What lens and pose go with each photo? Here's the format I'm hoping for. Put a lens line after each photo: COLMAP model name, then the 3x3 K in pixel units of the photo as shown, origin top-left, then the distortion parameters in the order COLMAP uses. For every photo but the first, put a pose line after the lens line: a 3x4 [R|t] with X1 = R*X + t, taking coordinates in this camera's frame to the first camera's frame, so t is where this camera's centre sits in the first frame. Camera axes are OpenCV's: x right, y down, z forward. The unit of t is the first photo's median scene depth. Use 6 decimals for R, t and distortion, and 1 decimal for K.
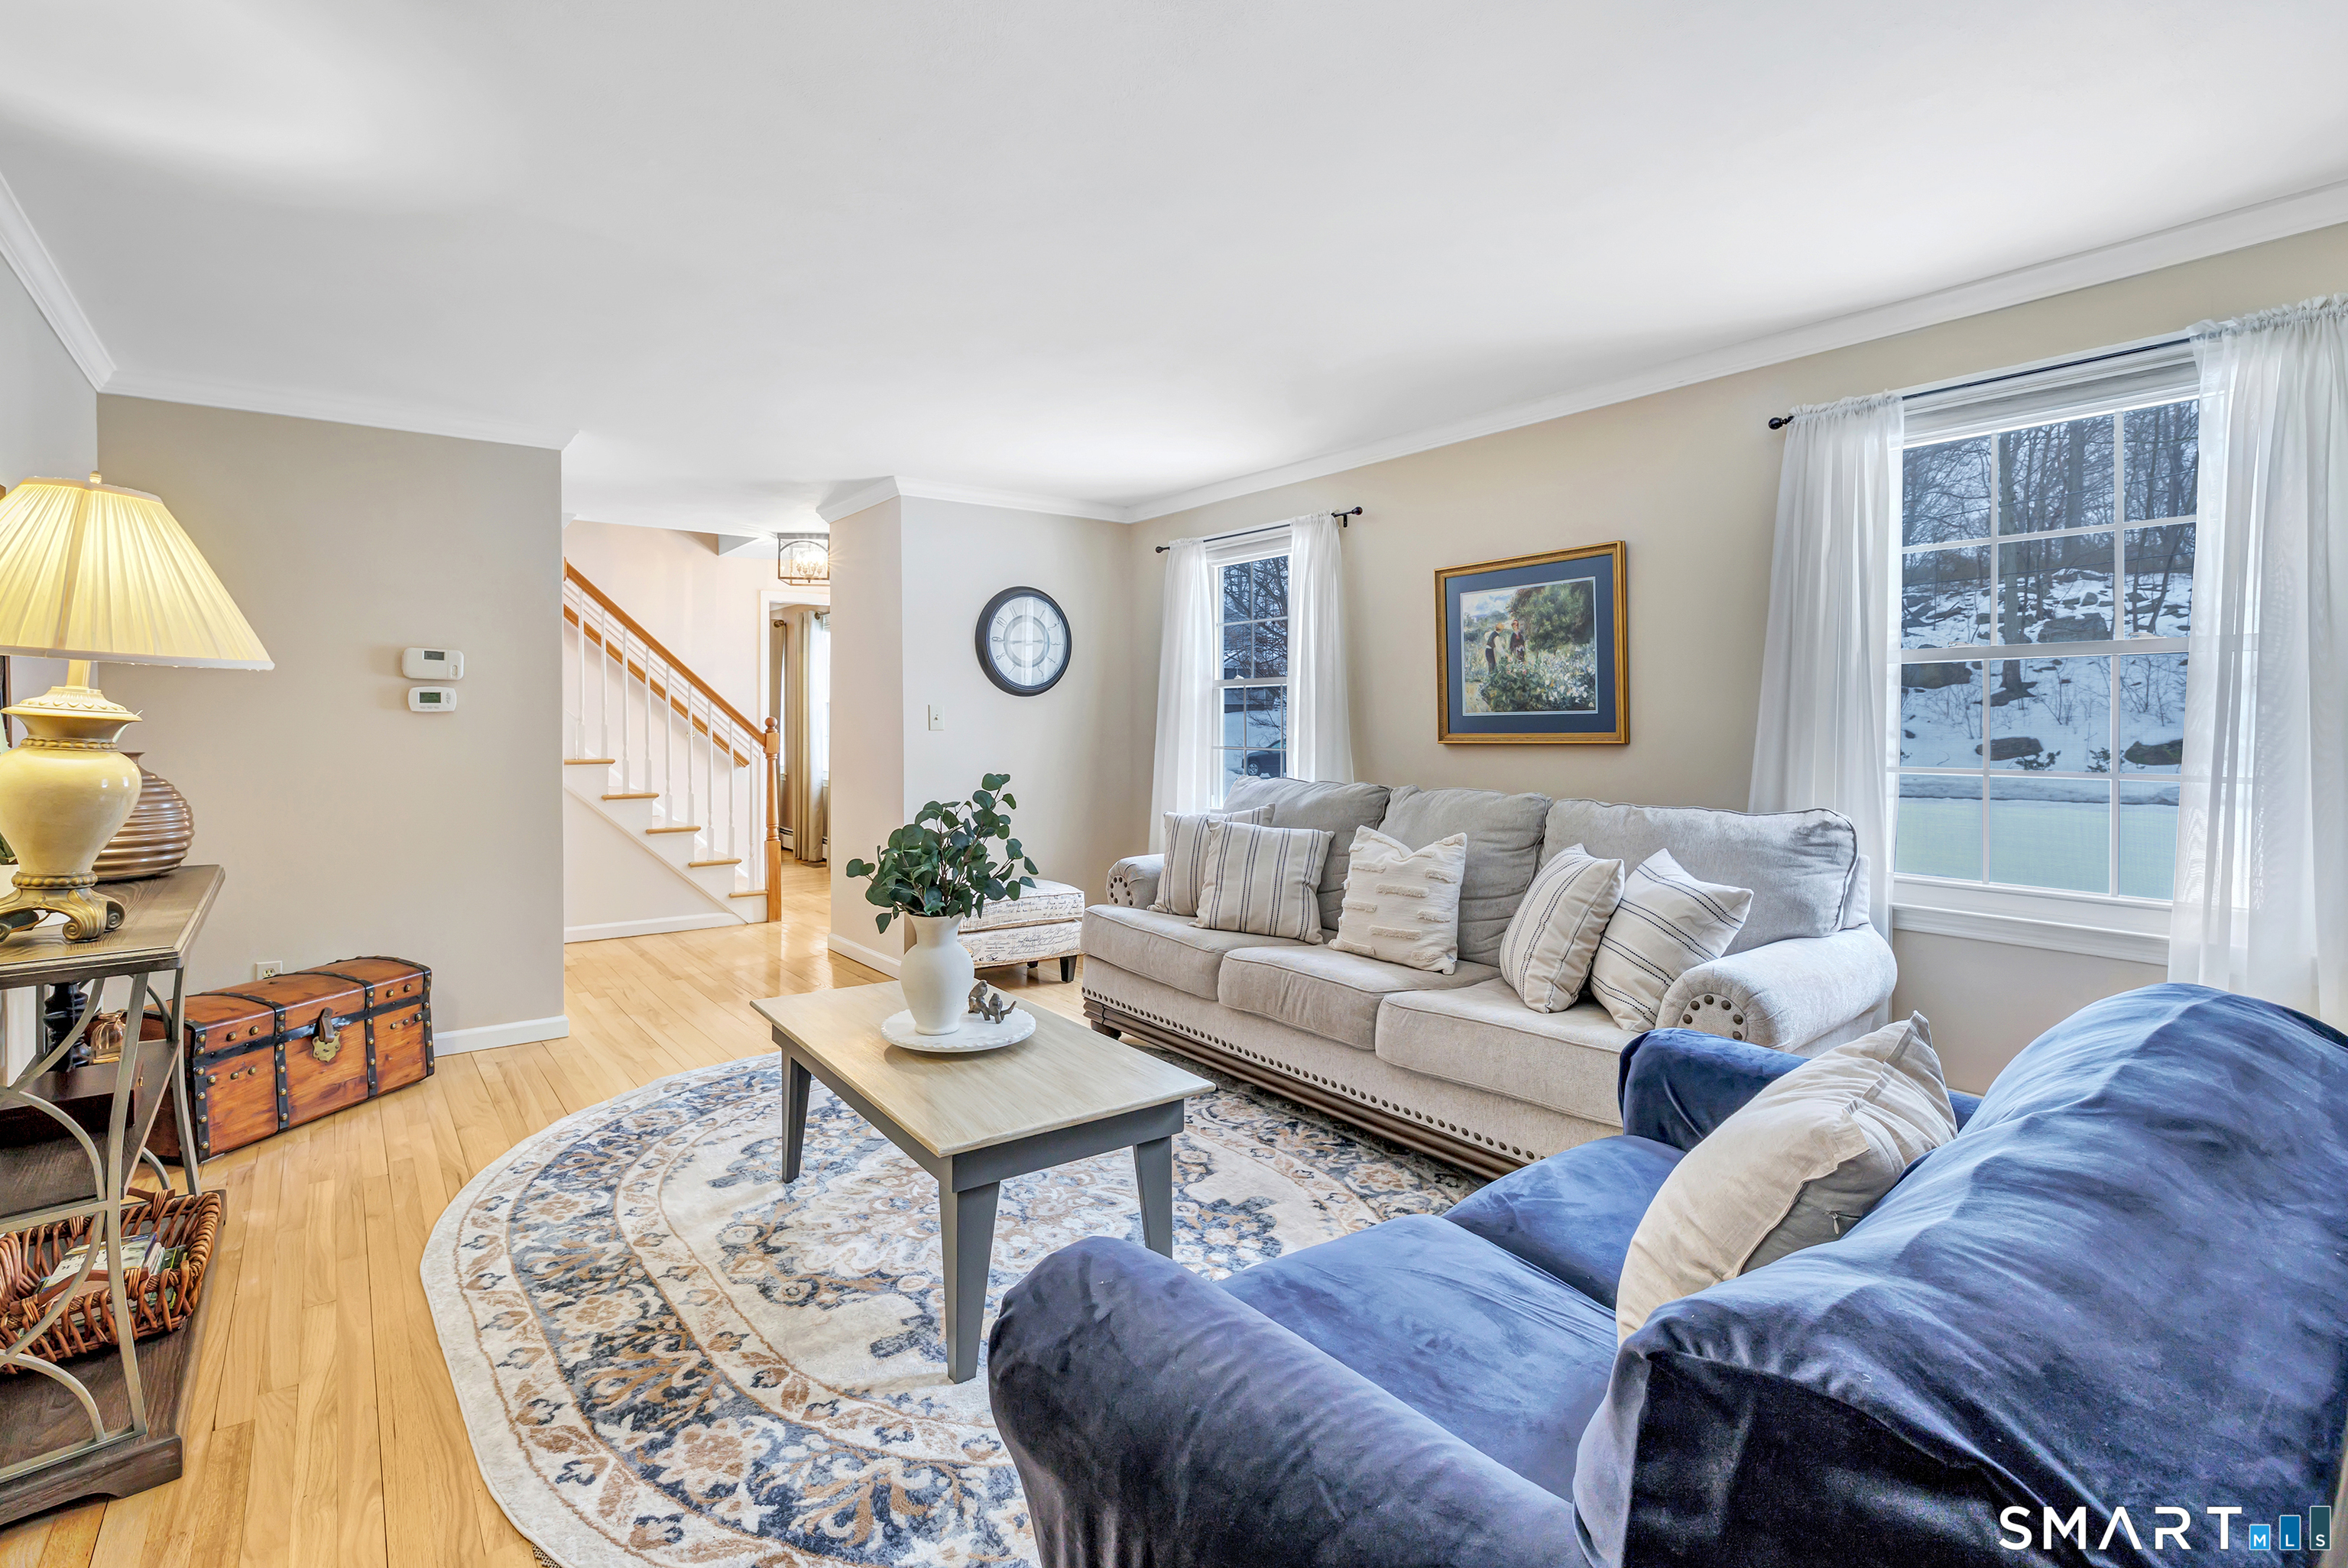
lens RADIAL K [[1113.4, 0, 1176.4], [0, 1113.4, 725.0], [0, 0, 1]] dist [-0.004533, -0.000432]
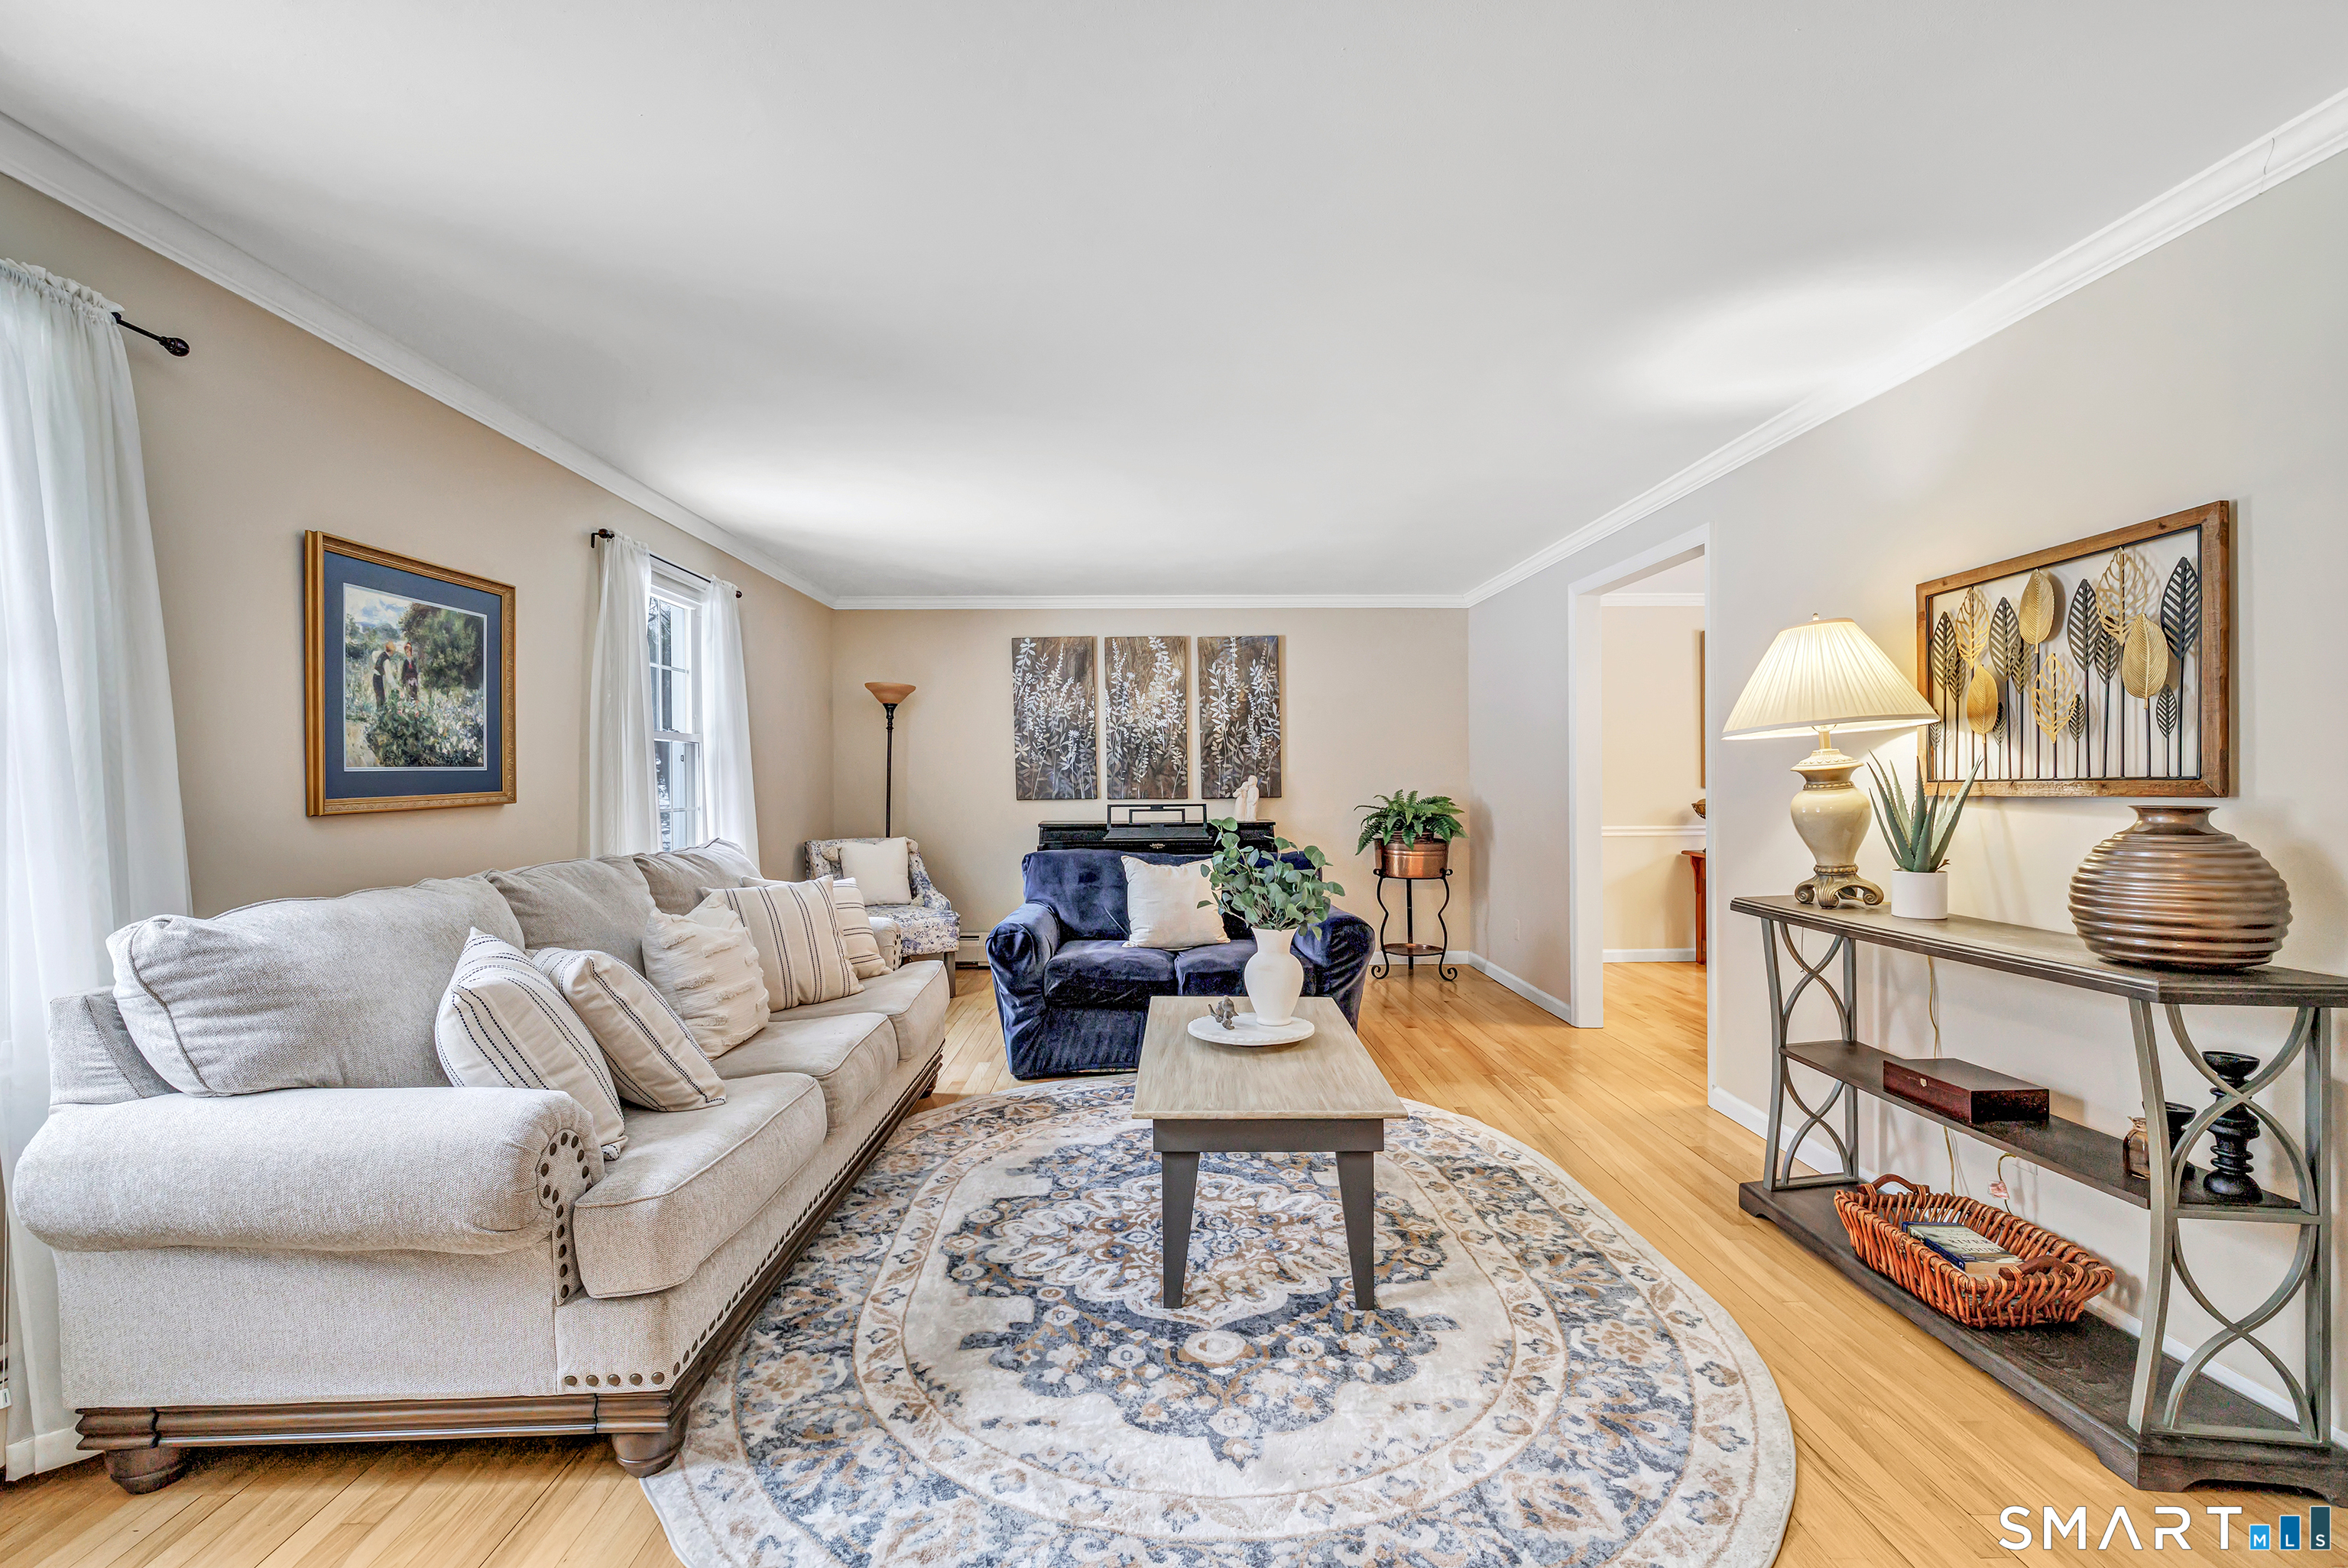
lens RADIAL K [[1034.0, 0, 1170.2], [0, 1034.0, 773.7], [0, 0, 1]] dist [-0.000611, 0.000214]
pose [[-0.801413, 0.007166, 0.598068, -0.531122], [0.008549, 0.999963, -0.000525, -0.002702], [-0.598050, 0.004692, -0.801445, 1.296882]]
